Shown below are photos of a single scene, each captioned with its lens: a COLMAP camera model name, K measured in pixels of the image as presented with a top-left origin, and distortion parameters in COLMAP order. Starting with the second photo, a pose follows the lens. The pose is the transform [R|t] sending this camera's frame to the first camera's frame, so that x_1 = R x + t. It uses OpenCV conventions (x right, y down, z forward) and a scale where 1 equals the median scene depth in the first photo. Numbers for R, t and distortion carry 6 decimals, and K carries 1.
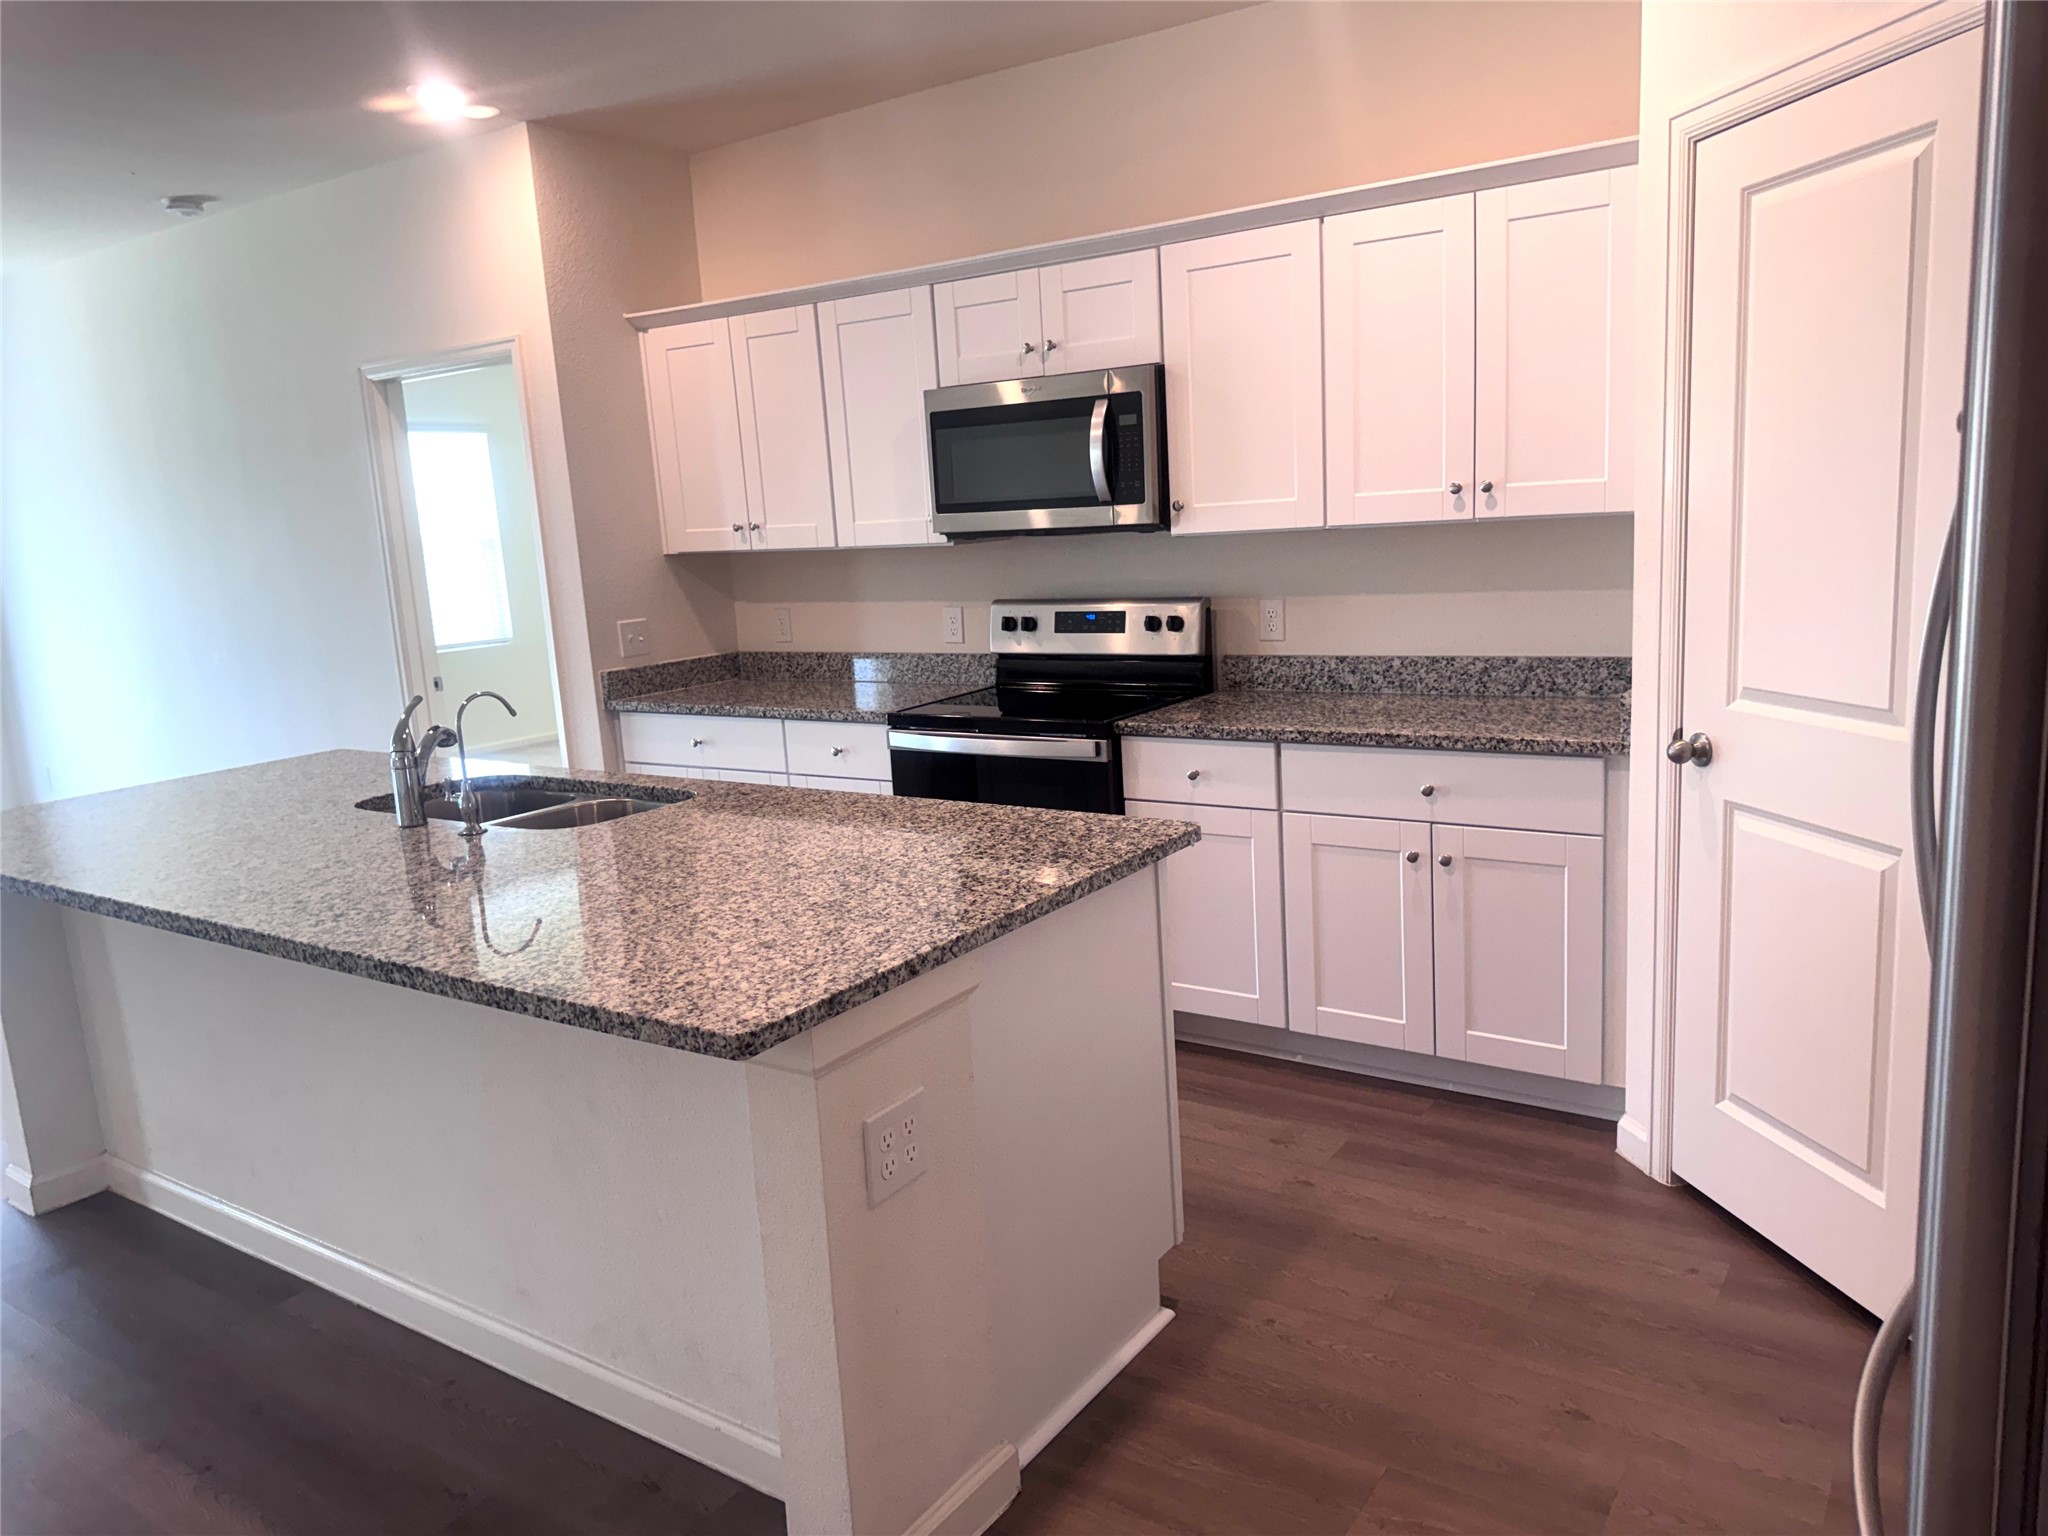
lens RADIAL K [[1455.3, 0, 1014.0], [0, 1455.3, 780.0], [0, 0, 1]] dist [0.059918, -0.066926]
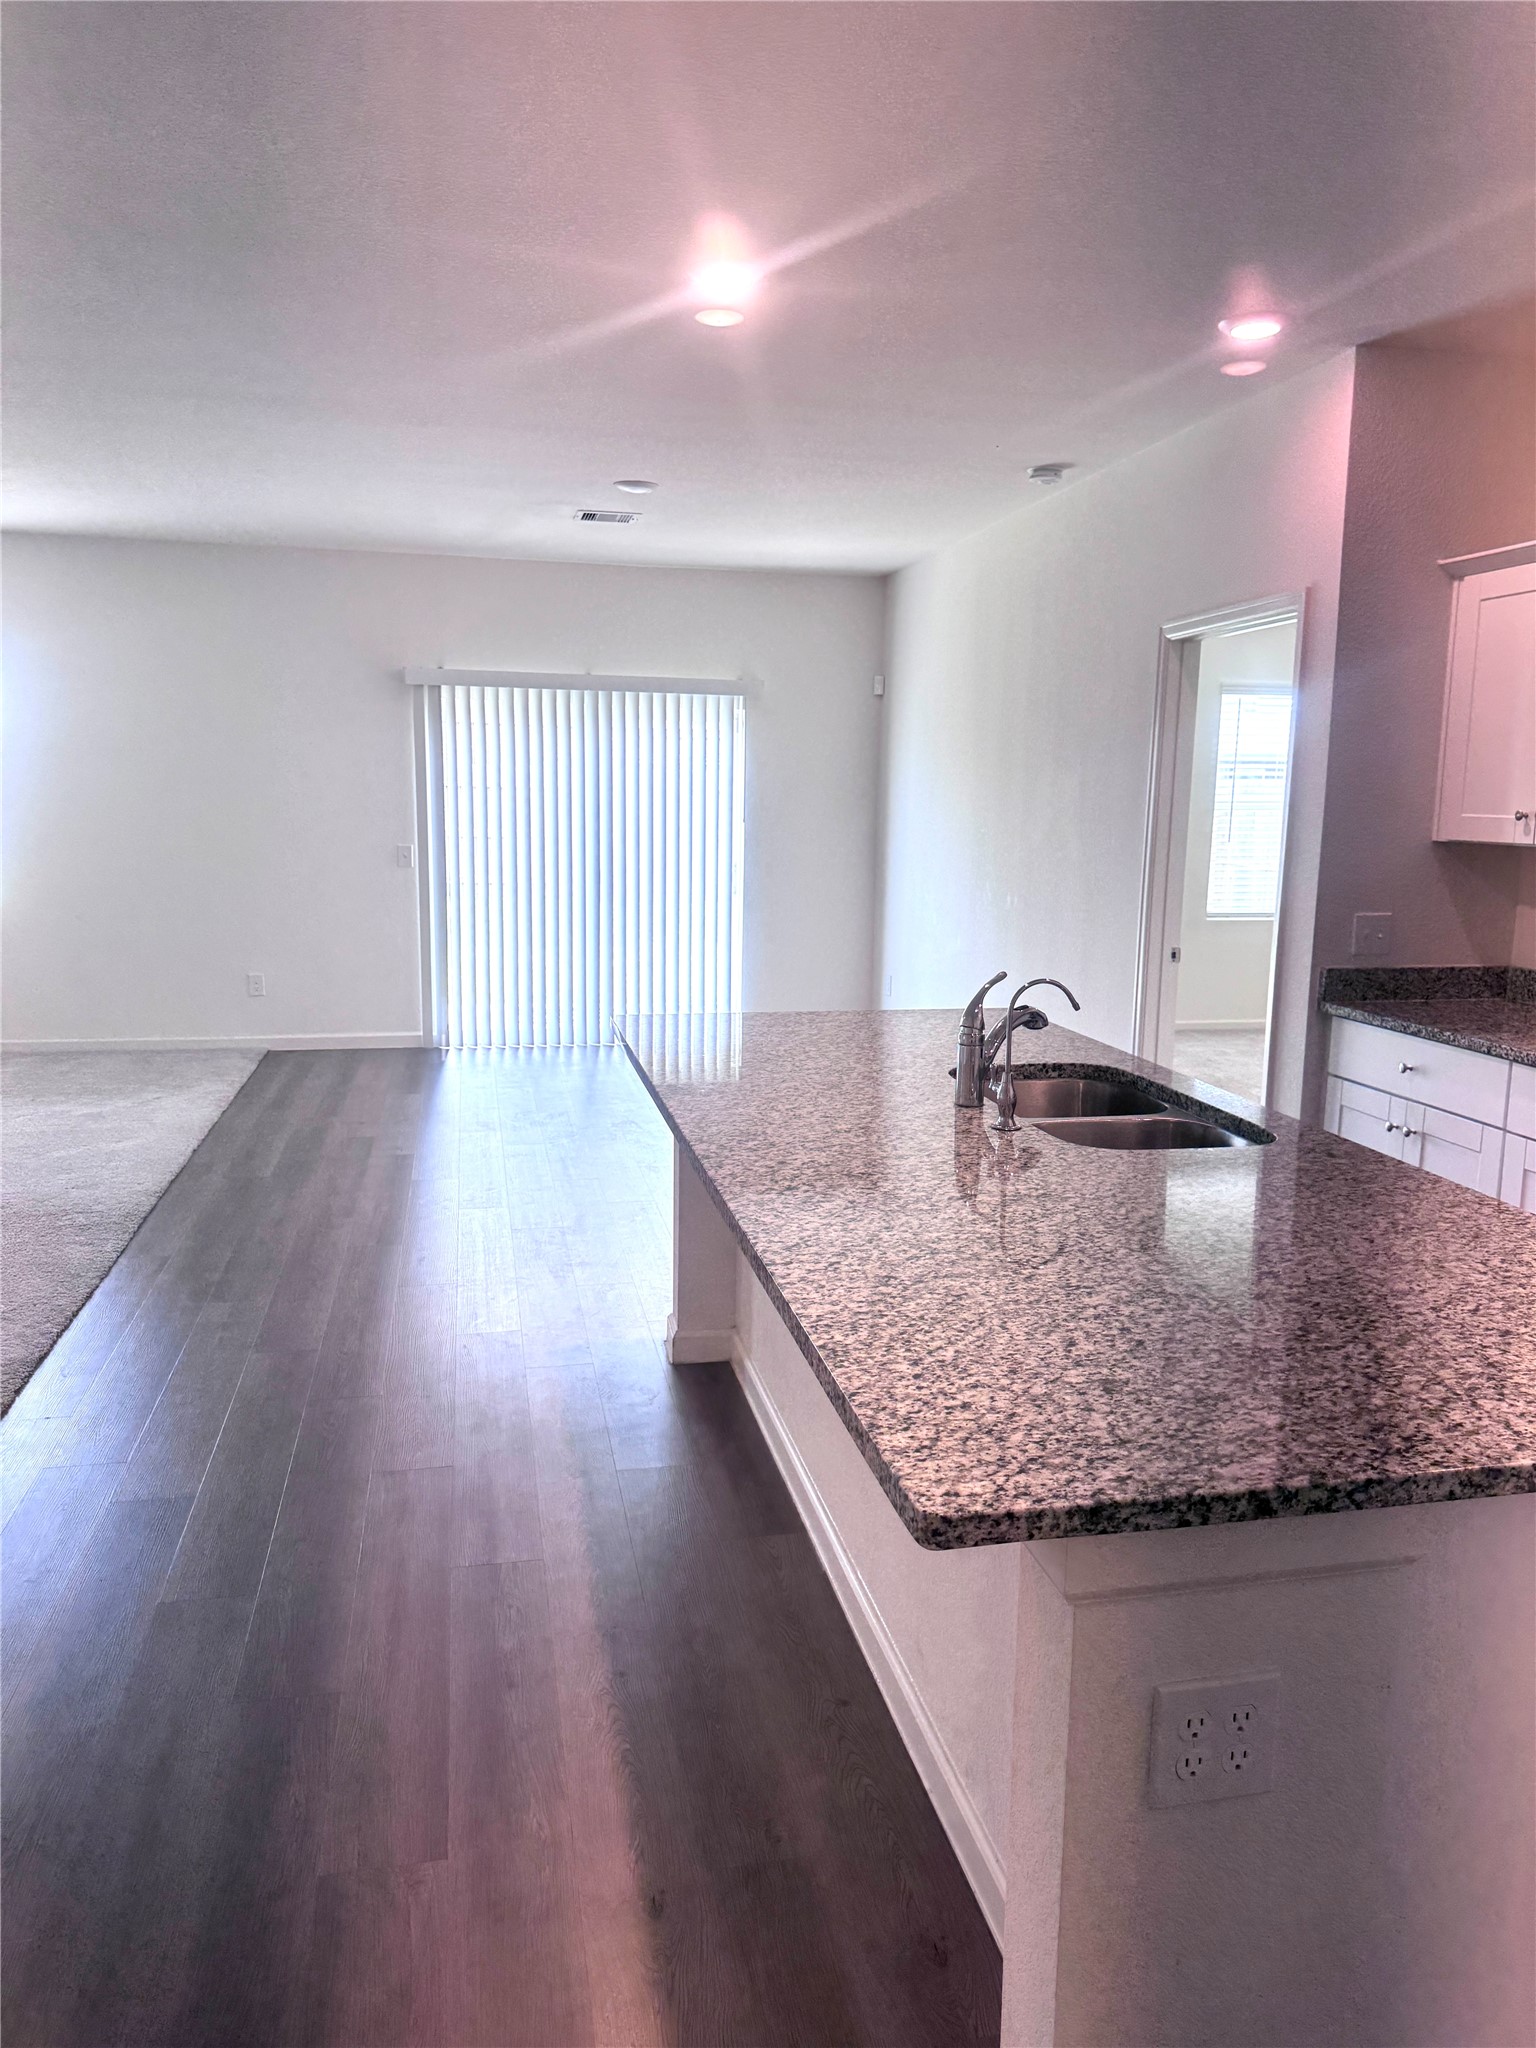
lens RADIAL K [[1455.3, 0, 744.5], [0, 1455.3, 1026.3], [0, 0, 1]] dist [0.059918, -0.066926]
pose [[0.728589, 0.180686, -0.660690, 0.070687], [-0.188326, 0.980248, 0.060399, -0.034741], [0.658553, 0.080419, 0.748225, 0.146376]]
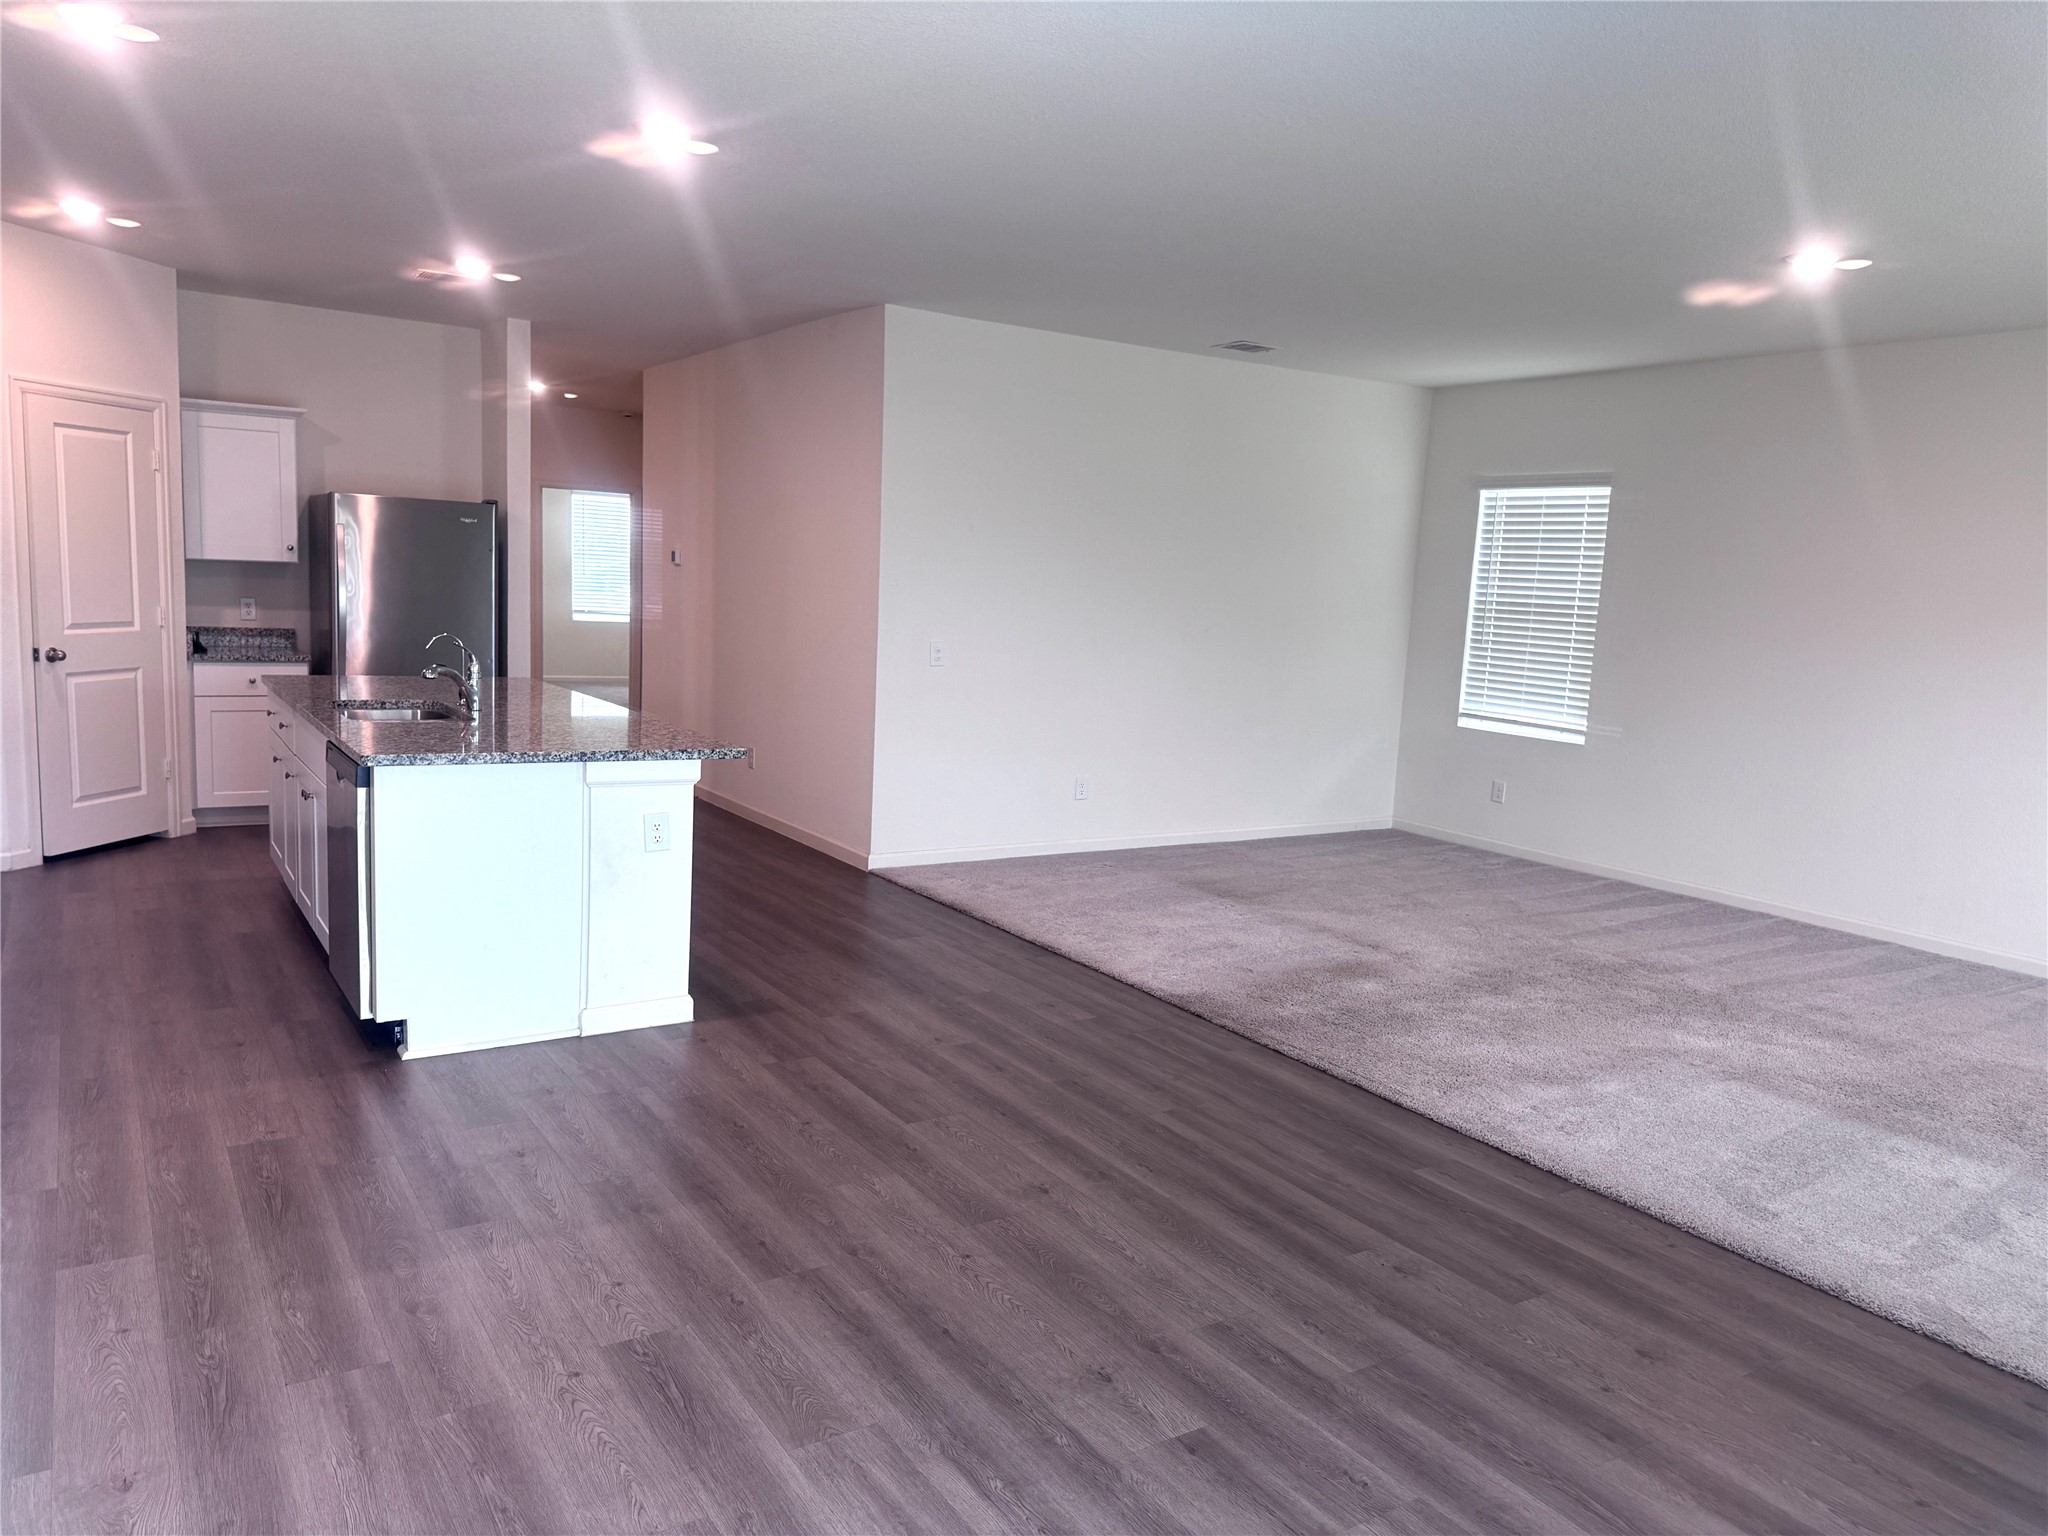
lens RADIAL K [[1455.3, 0, 1024.7], [0, 1455.3, 784.7], [0, 0, 1]] dist [0.059918, -0.066926]
pose [[-0.926118, -0.036704, 0.375444, -1.339377], [0.078399, 0.954797, 0.286732, -0.269628], [-0.368997, 0.294982, -0.881378, 1.855585]]
